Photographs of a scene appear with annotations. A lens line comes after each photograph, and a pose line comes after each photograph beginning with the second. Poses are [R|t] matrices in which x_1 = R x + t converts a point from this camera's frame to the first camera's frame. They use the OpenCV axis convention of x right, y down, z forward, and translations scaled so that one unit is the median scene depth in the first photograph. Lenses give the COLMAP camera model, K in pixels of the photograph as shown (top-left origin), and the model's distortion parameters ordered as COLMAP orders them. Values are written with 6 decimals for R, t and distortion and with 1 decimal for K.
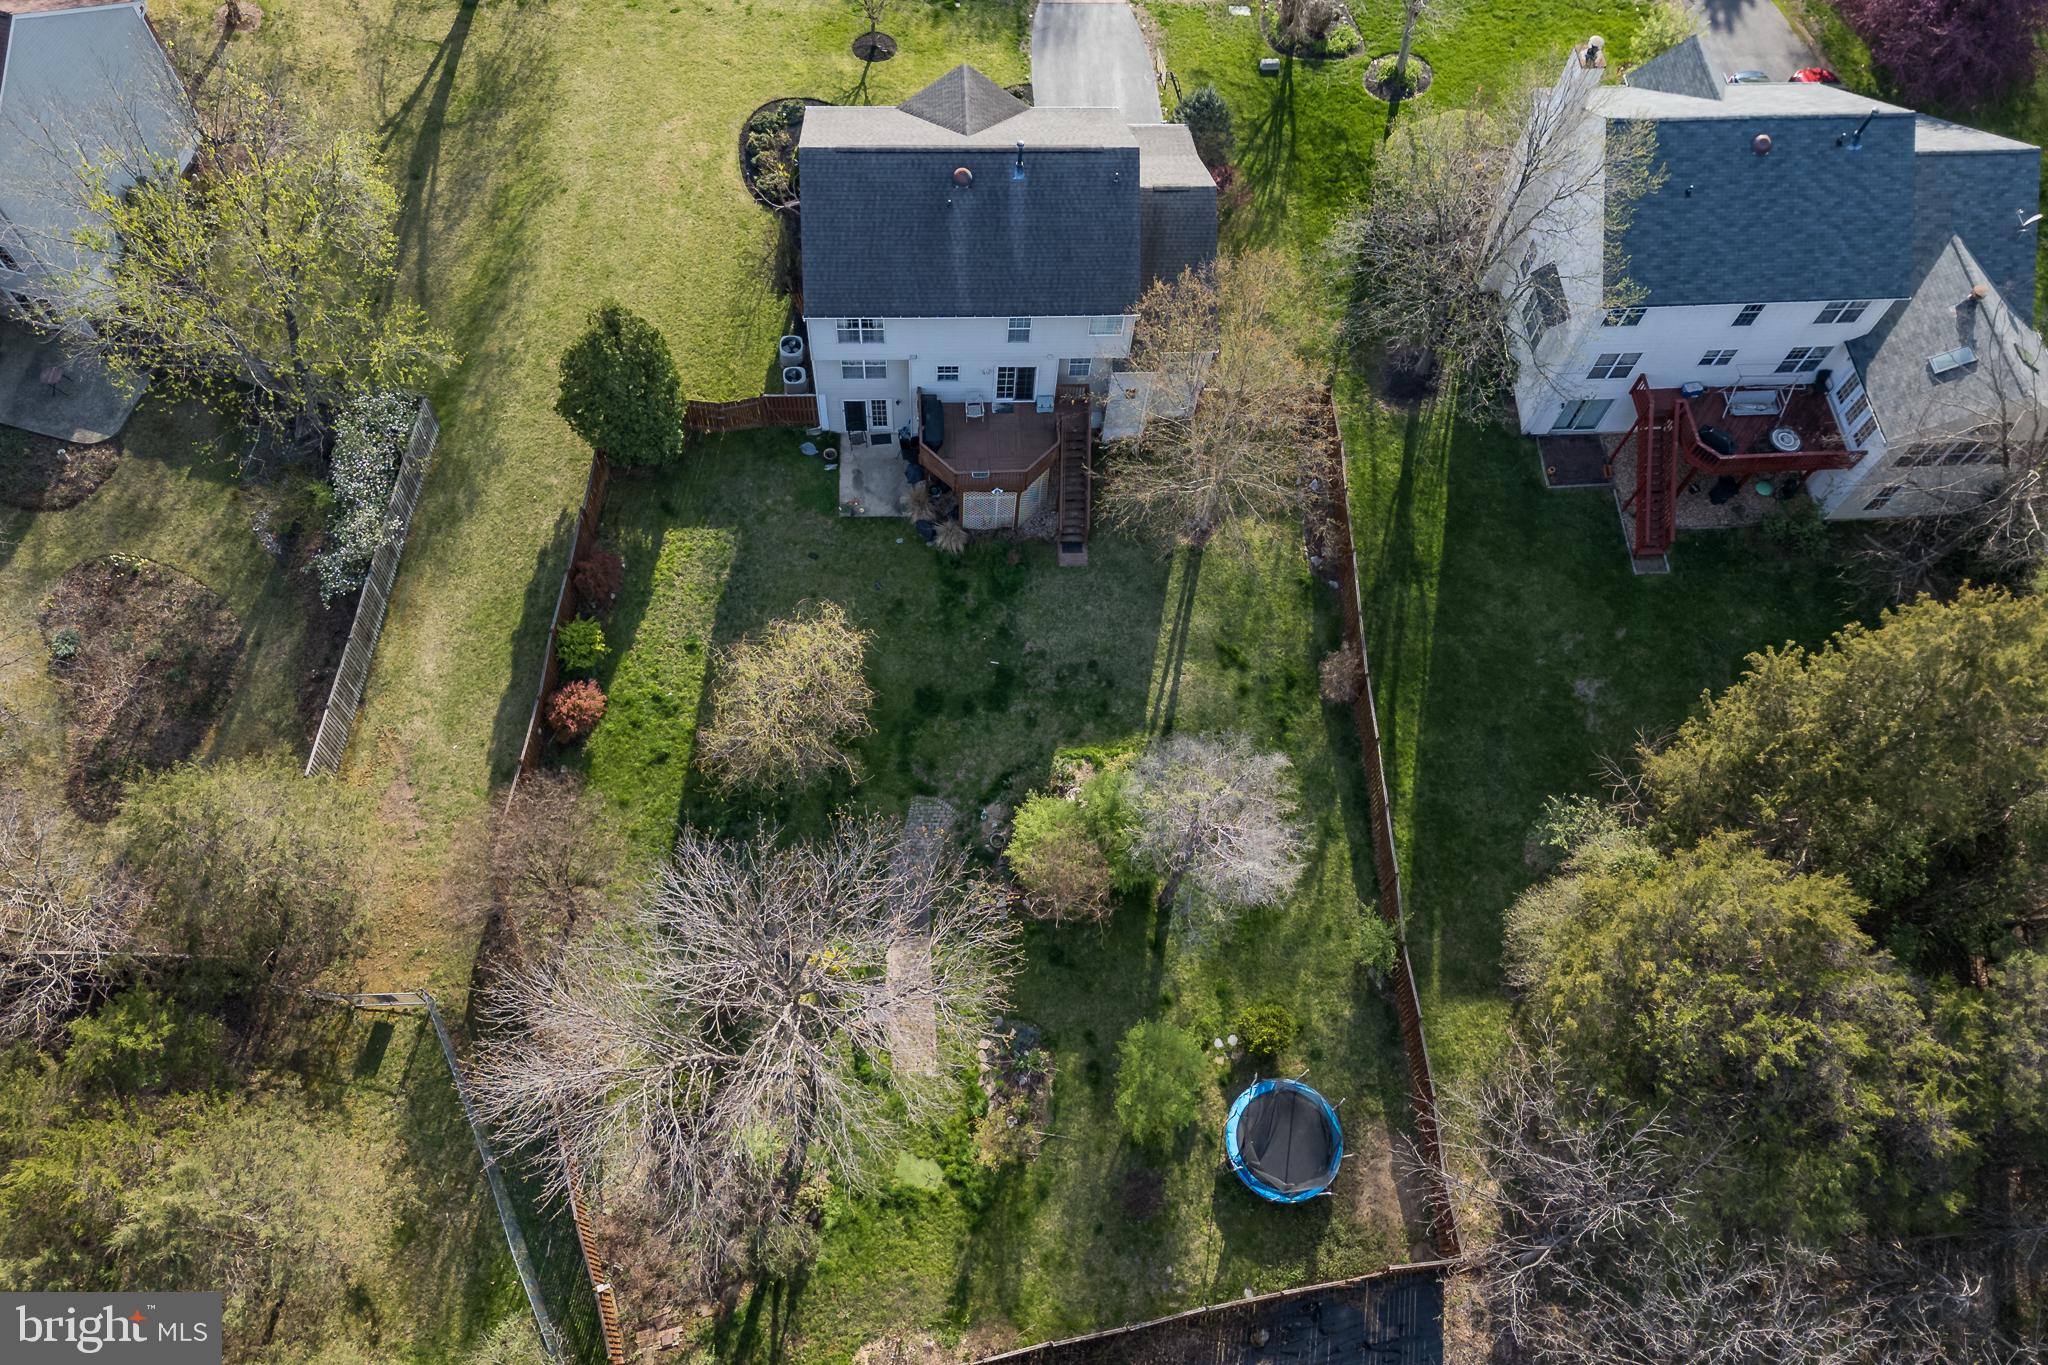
lens RADIAL K [[1455.2, 0, 1029.1], [0, 1455.2, 659.1], [0, 0, 1]] dist [0.037020, -0.006817]
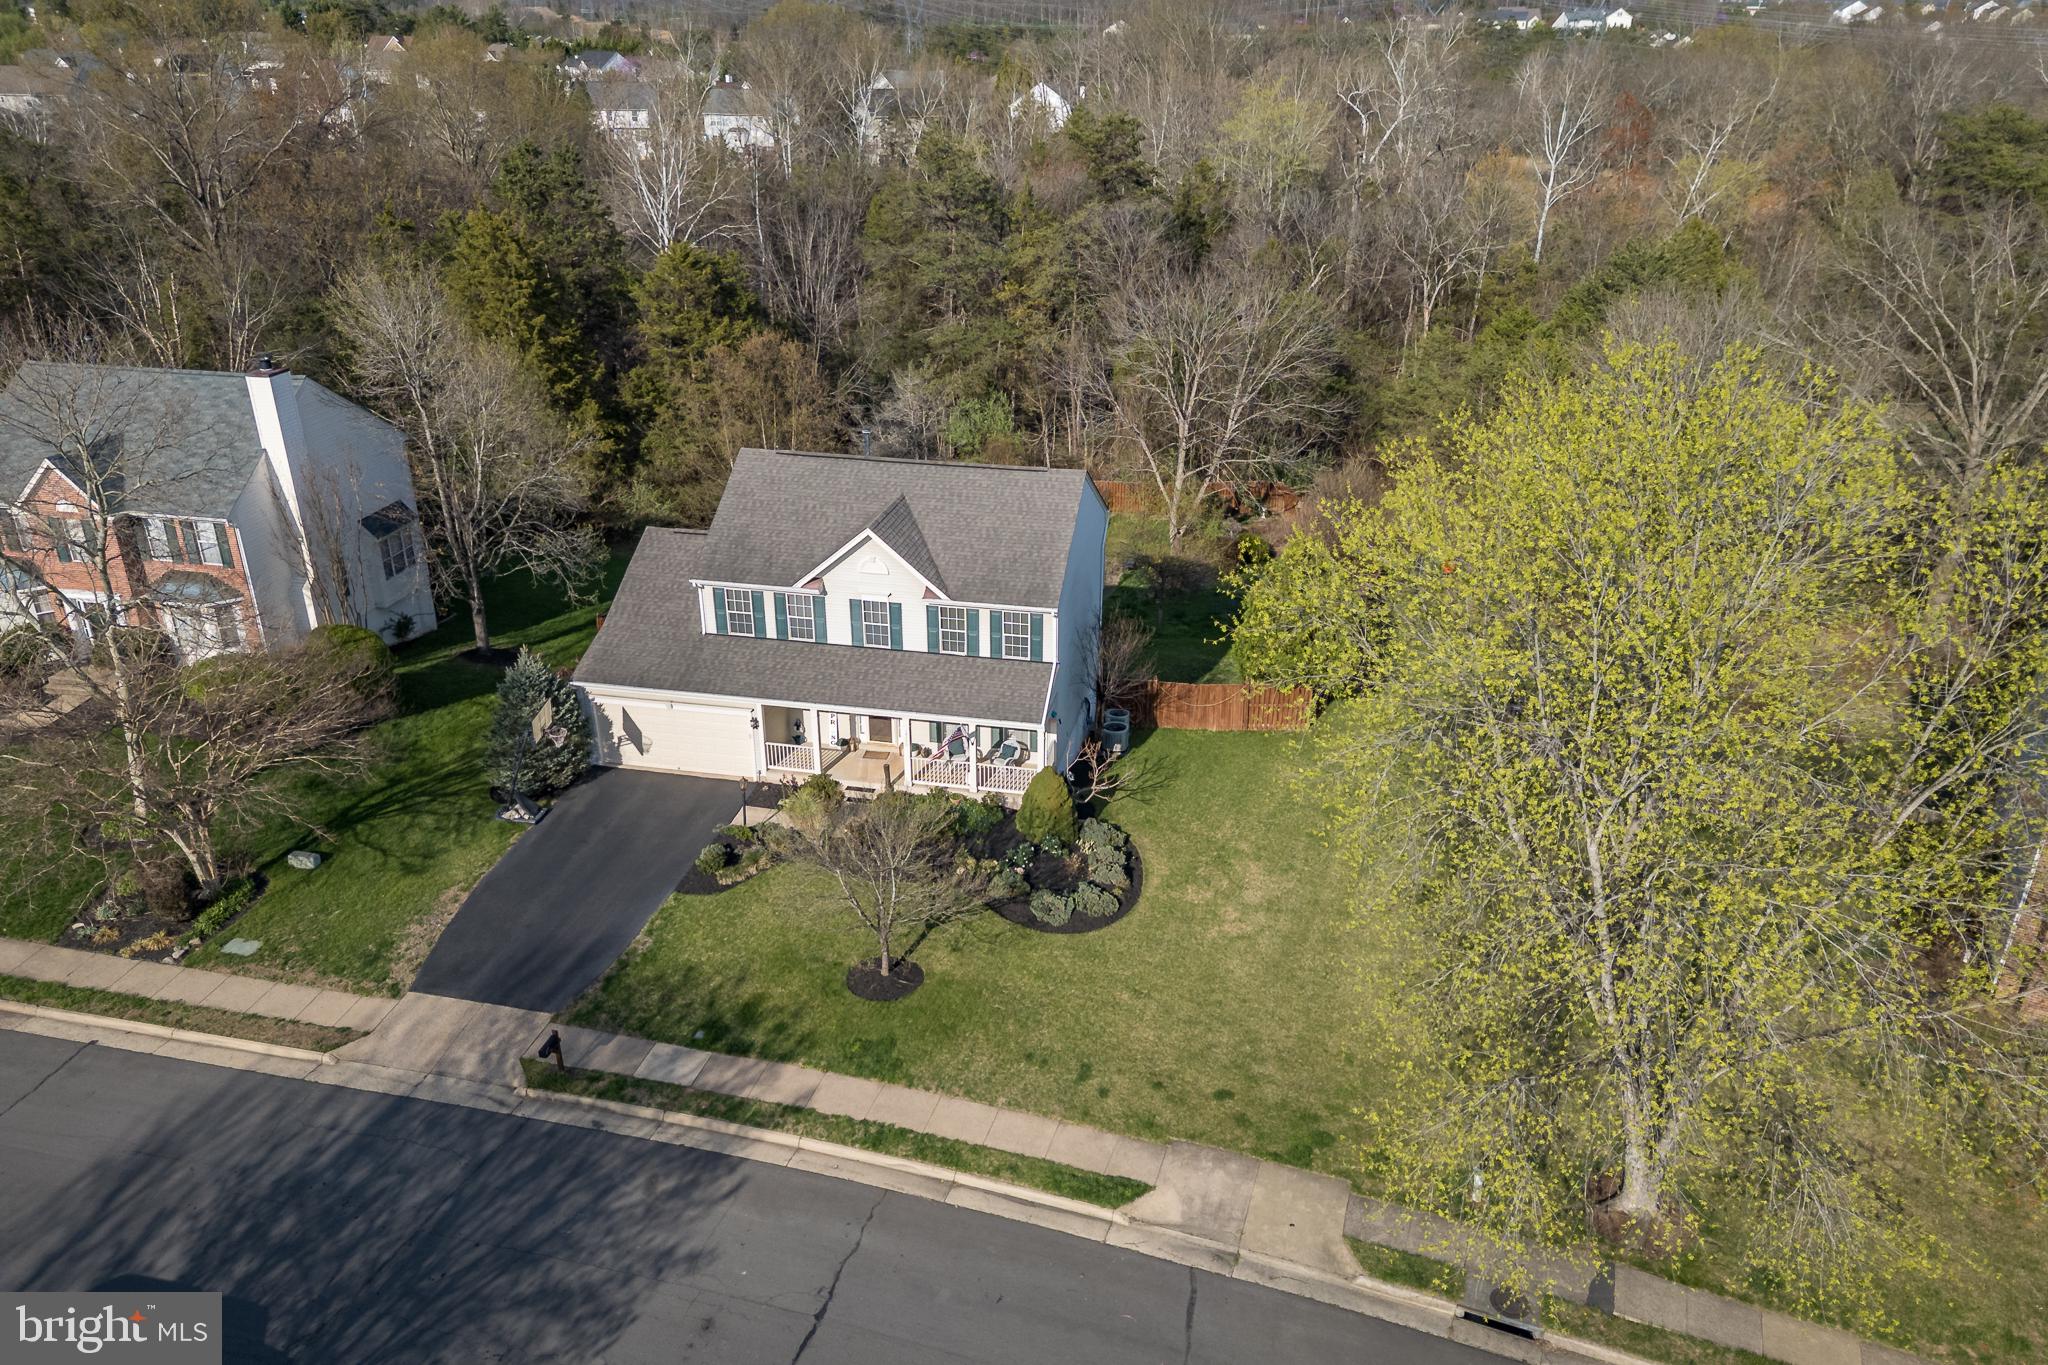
lens RADIAL K [[1420.6, 0, 1051.5], [0, 1420.6, 694.5], [0, 0, 1]] dist [0.074147, -0.092388]
pose [[-0.968512, -0.152157, 0.197060, -0.320981], [0.194885, 0.029226, 0.980391, -1.173077], [-0.154933, 0.987924, 0.001348, 1.075341]]
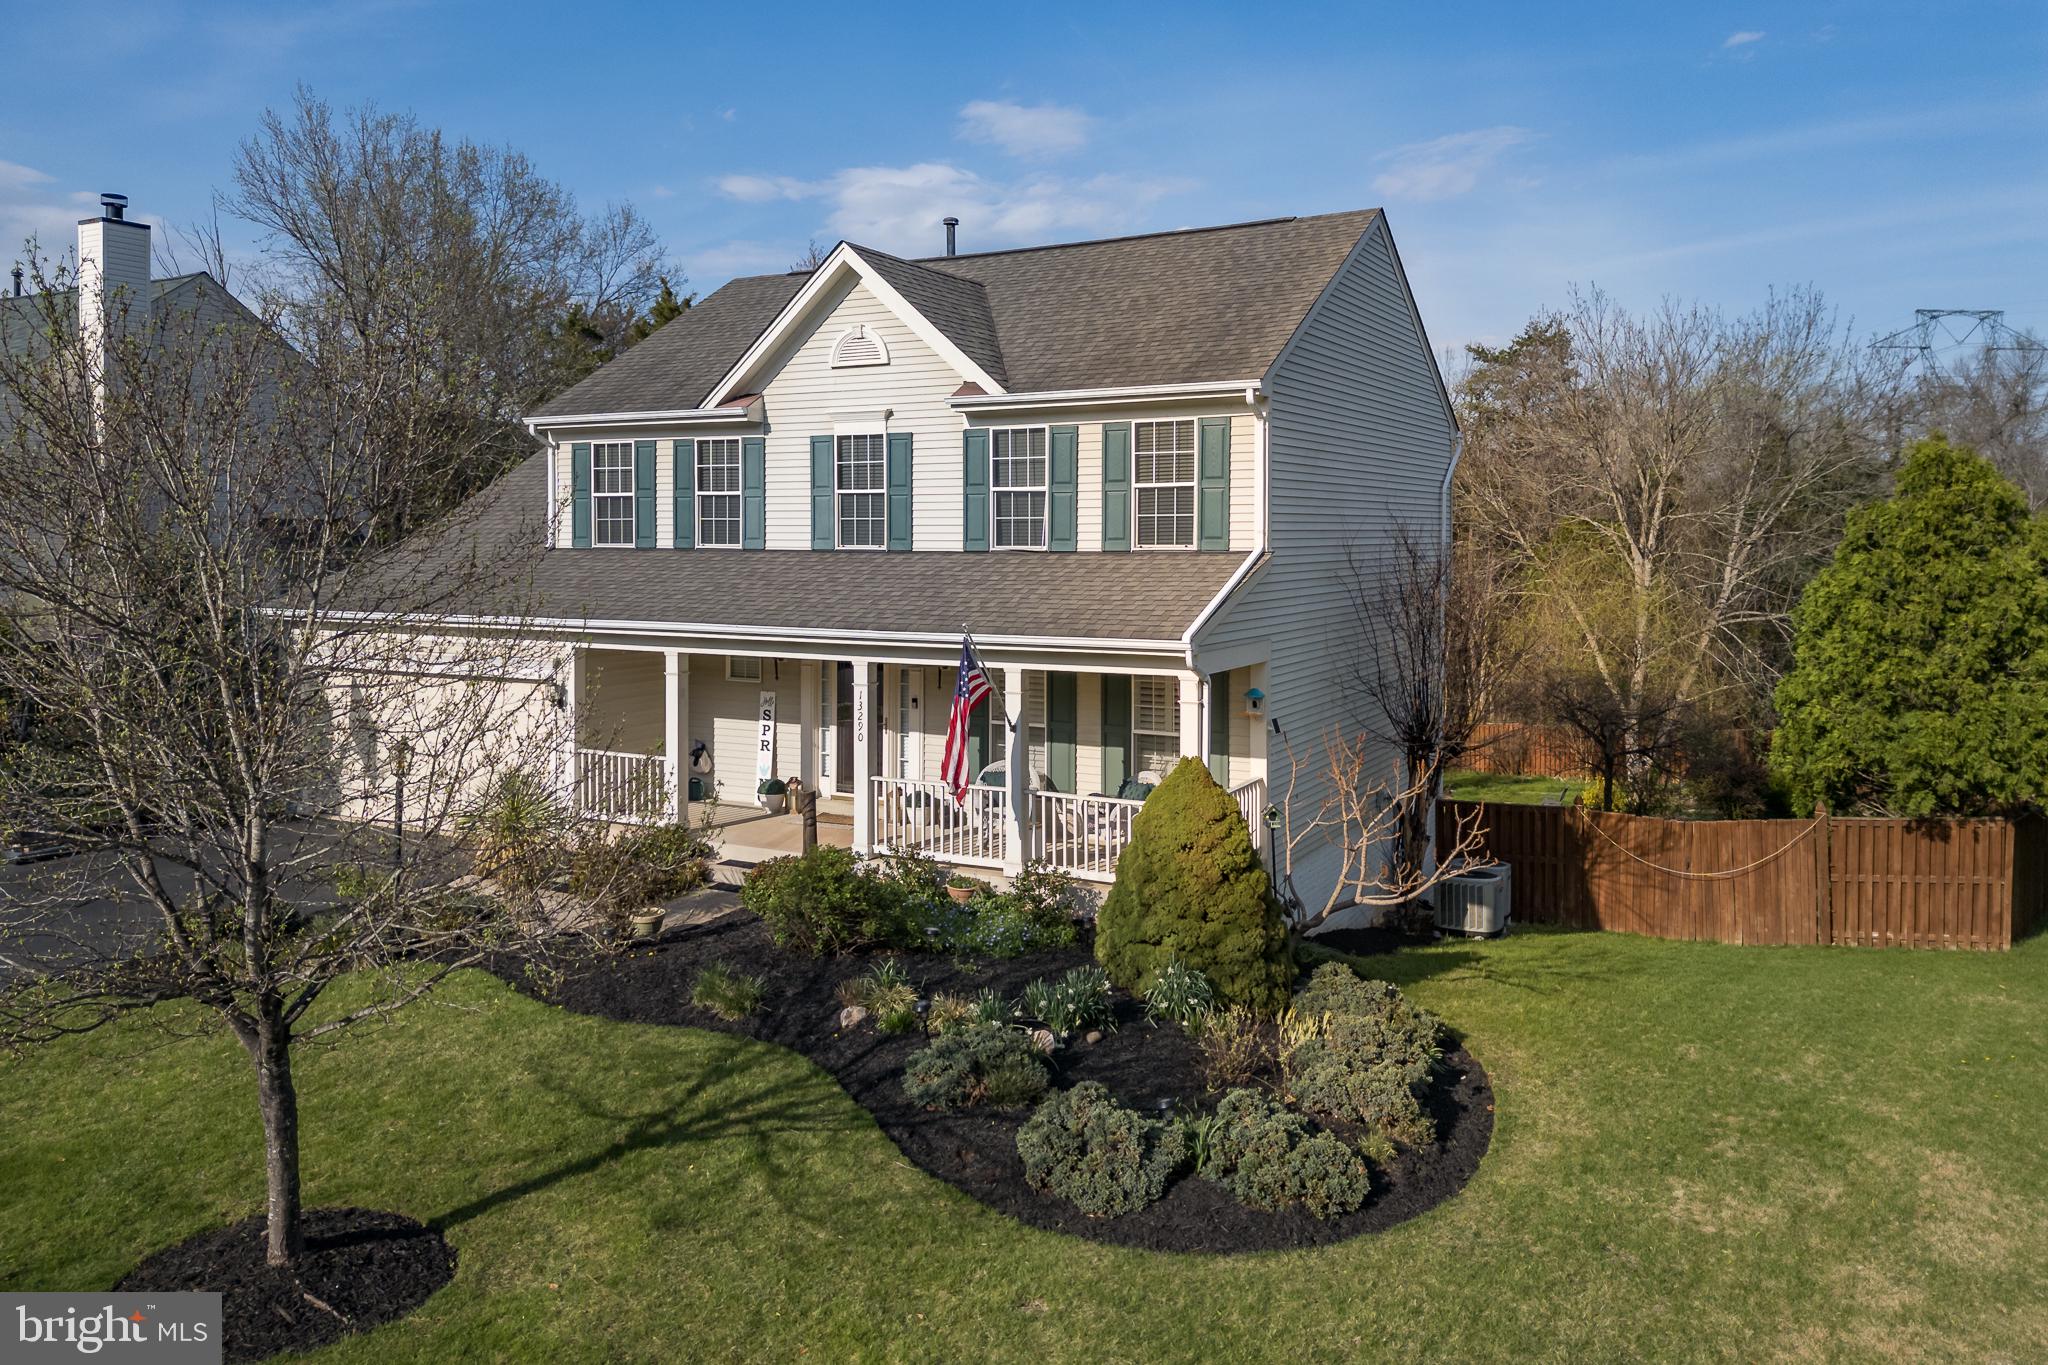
lens RADIAL K [[1476.7, 0, 1012.8], [0, 1476.7, 606.6], [0, 0, 1]] dist [0.055204, -0.048115]
pose [[-0.844711, -0.072510, 0.530288, -0.283978], [0.460828, 0.405381, 0.789496, -0.639253], [-0.272215, 0.911267, -0.309015, 1.184328]]
